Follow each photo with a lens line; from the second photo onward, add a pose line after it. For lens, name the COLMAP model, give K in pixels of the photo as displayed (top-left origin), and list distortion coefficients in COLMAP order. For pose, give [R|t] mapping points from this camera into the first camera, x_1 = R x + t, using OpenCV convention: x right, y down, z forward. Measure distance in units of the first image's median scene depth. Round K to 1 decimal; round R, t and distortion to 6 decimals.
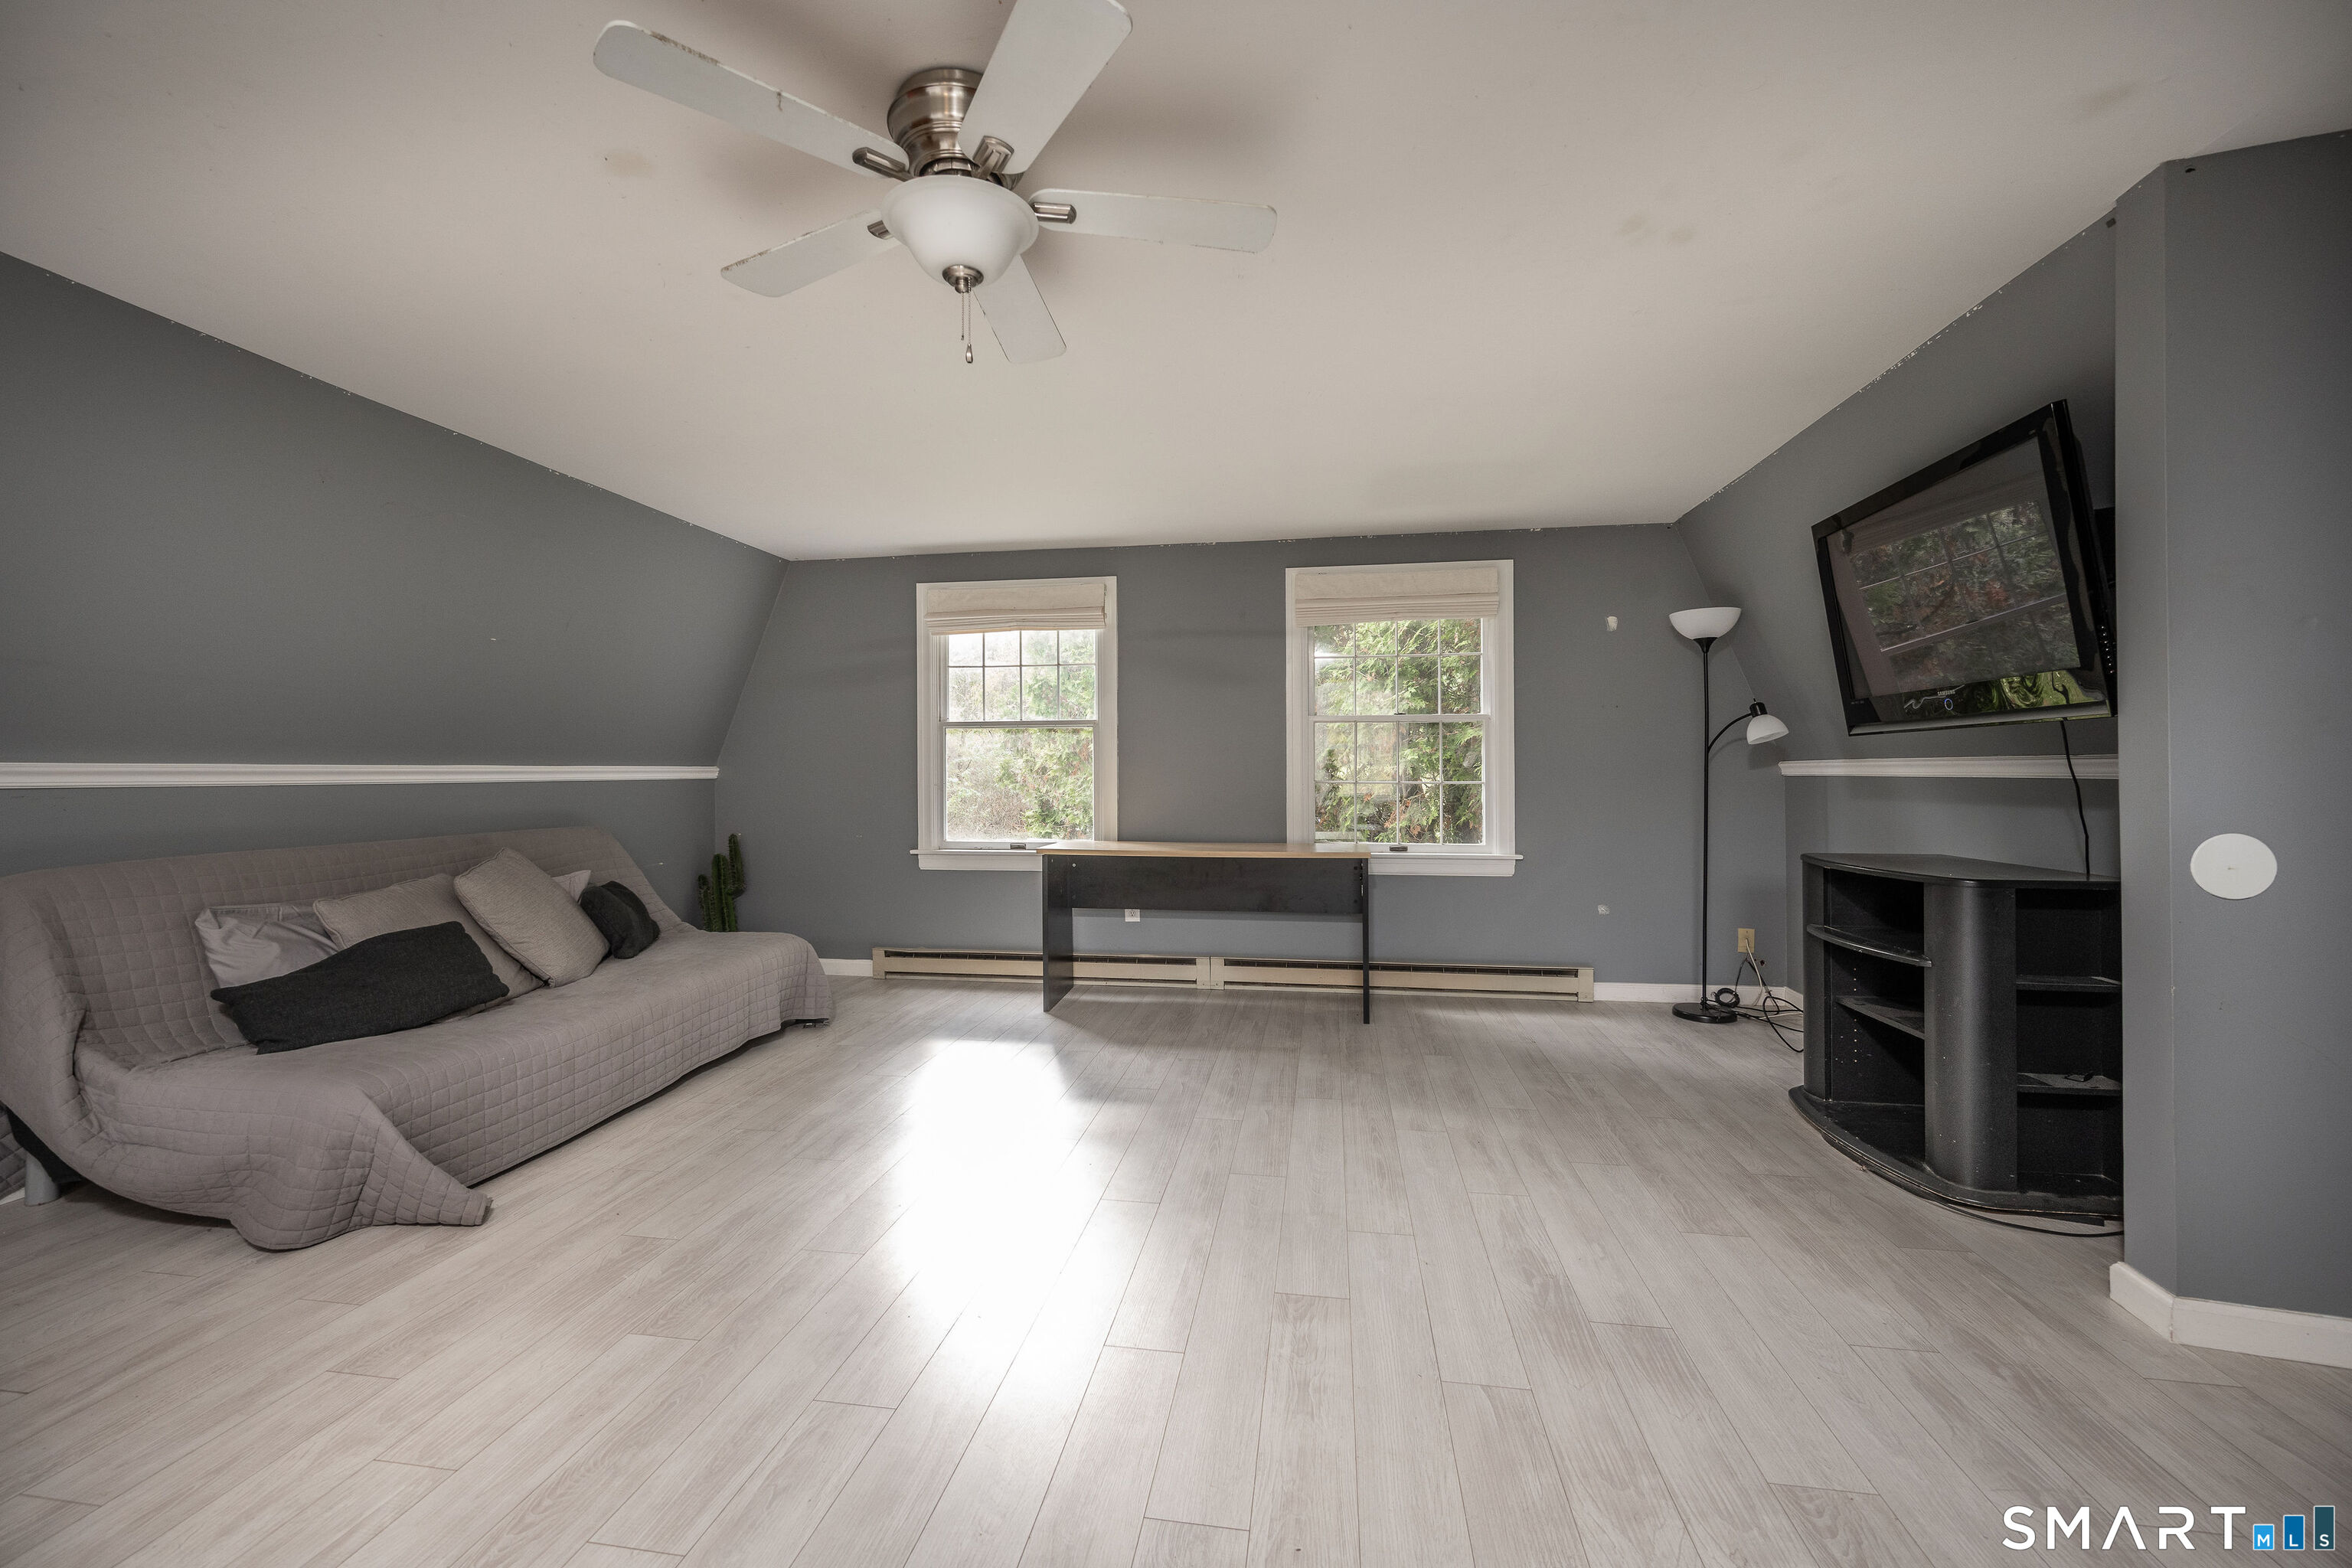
lens RADIAL K [[934.9, 0, 1177.4], [0, 934.9, 770.8], [0, 0, 1]] dist [0.000342, -0.000416]
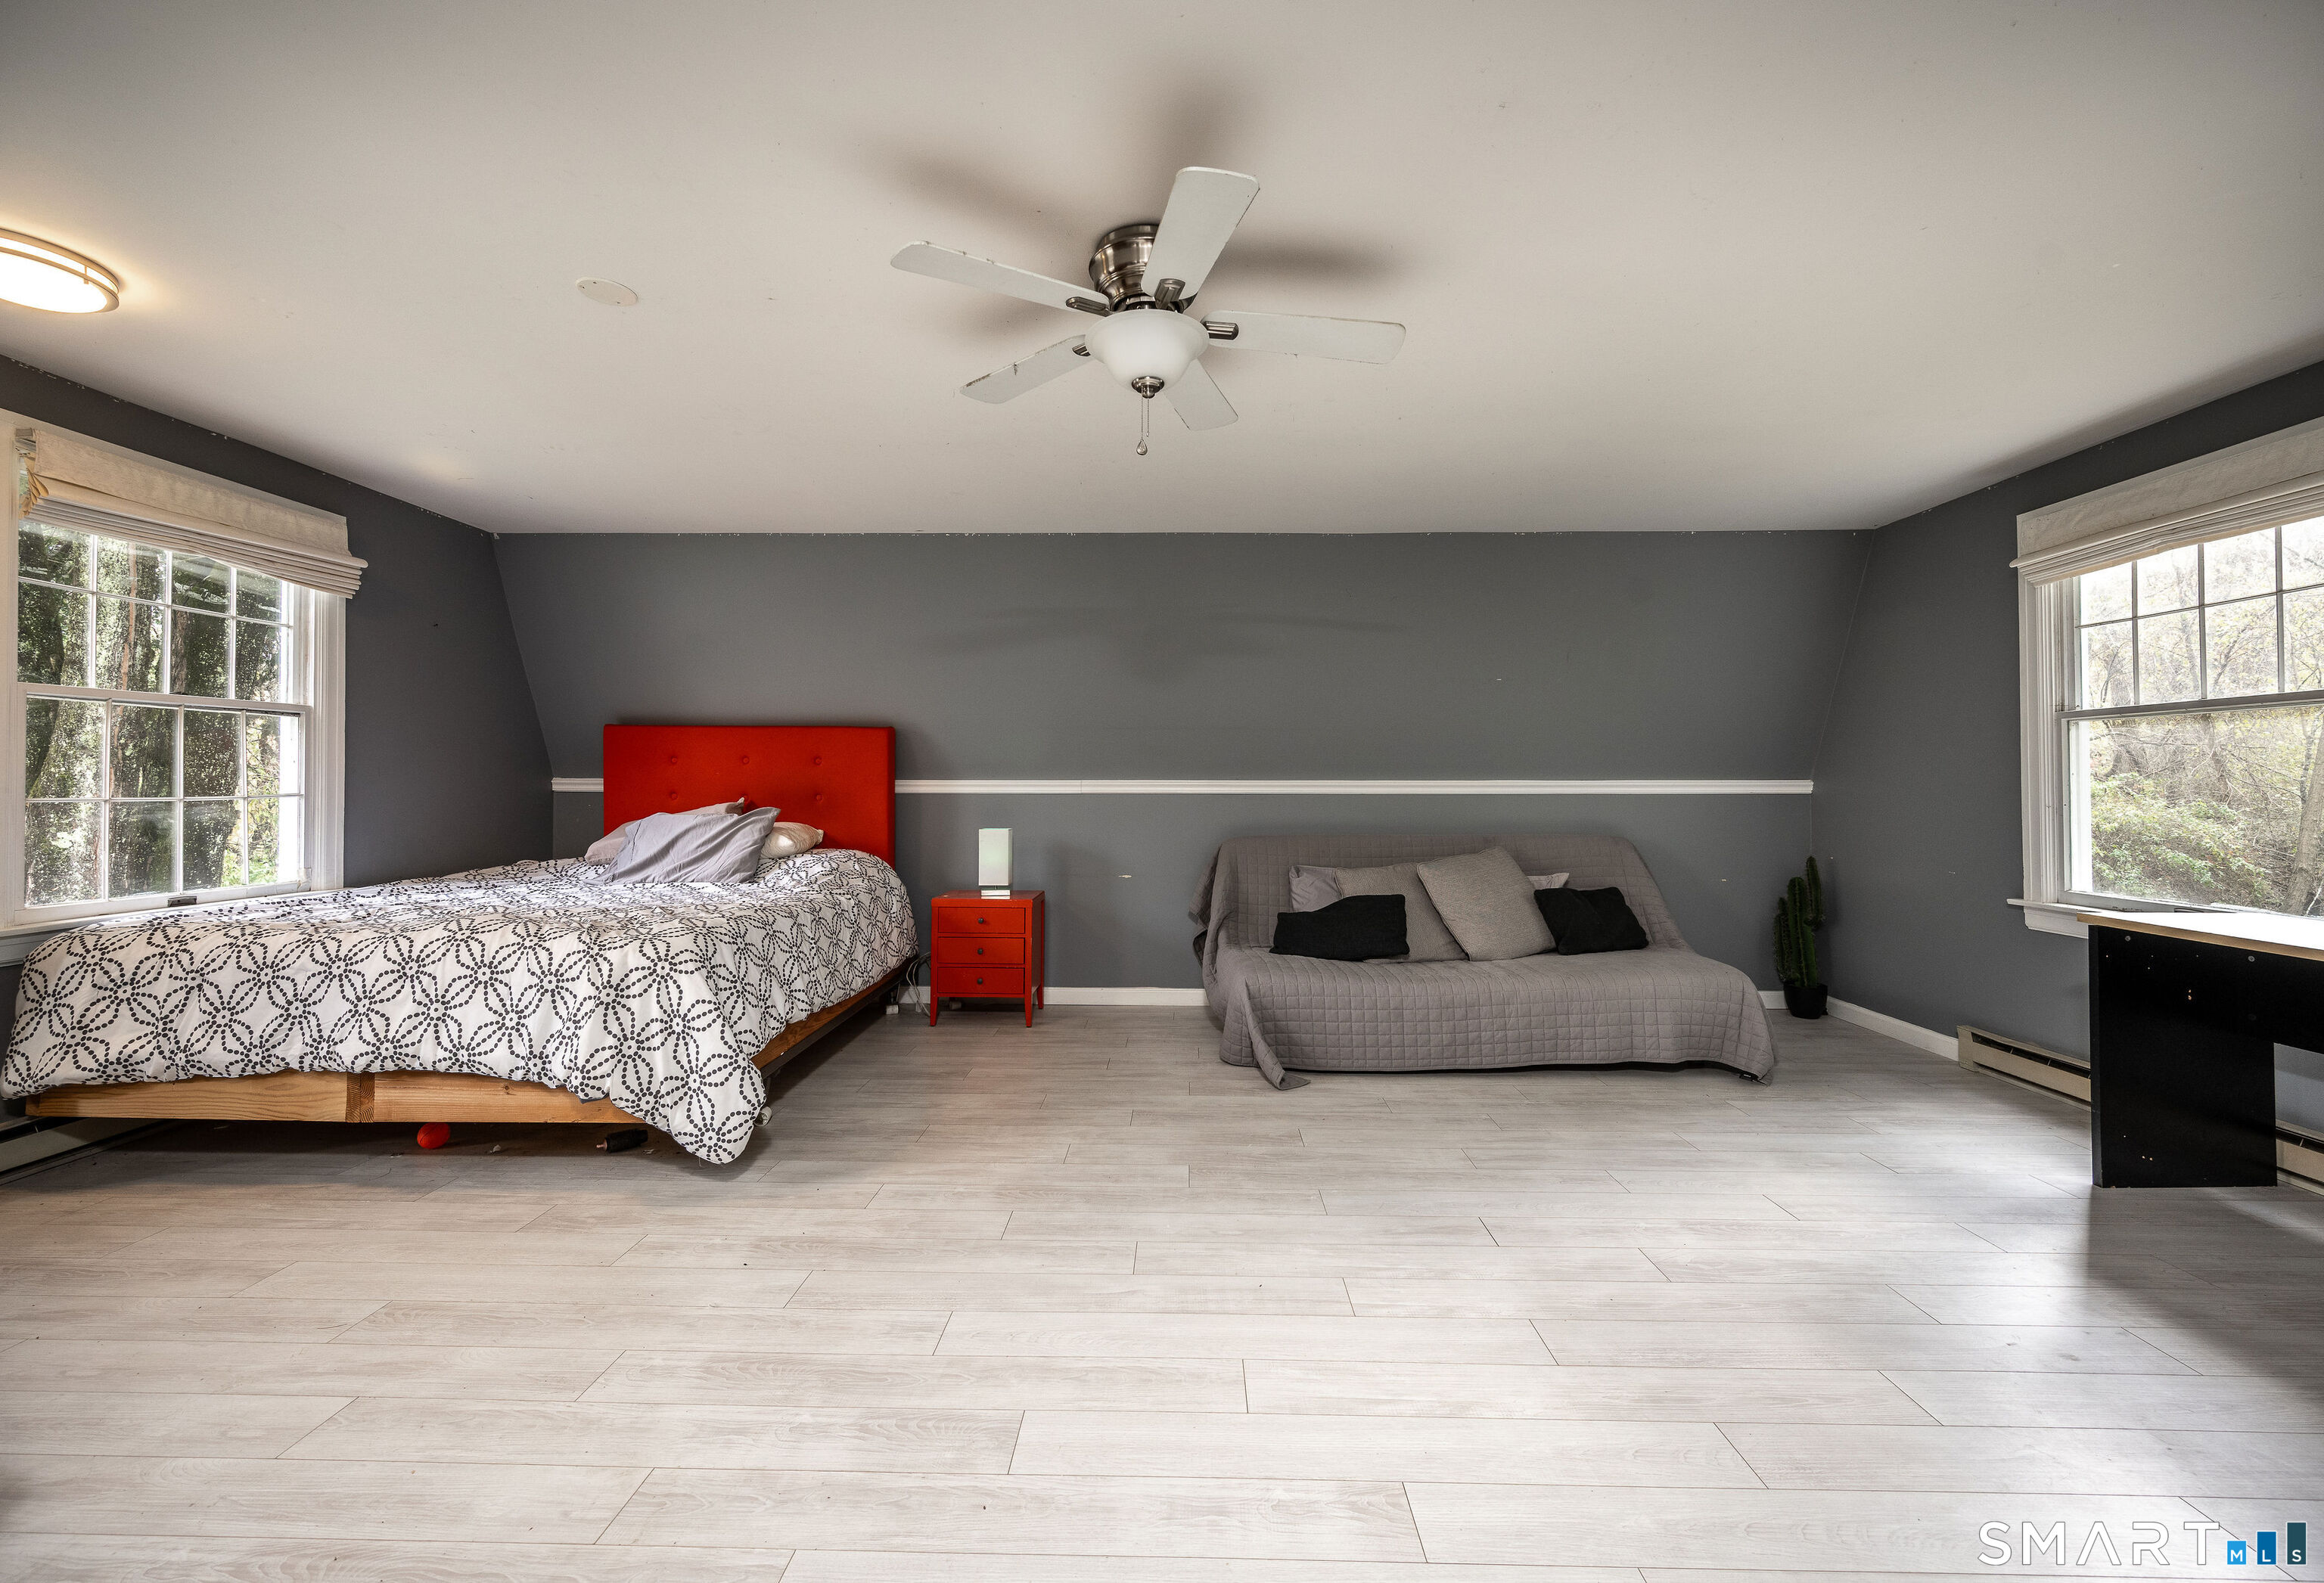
lens RADIAL K [[936.4, 0, 1165.0], [0, 936.4, 786.5], [0, 0, 1]] dist [-0.000167, -0.000111]
pose [[0.138325, 0.002184, -0.990384, 0.489841], [0.001288, 0.999996, 0.002385, -0.002189], [0.990386, -0.001605, 0.138322, 0.420983]]
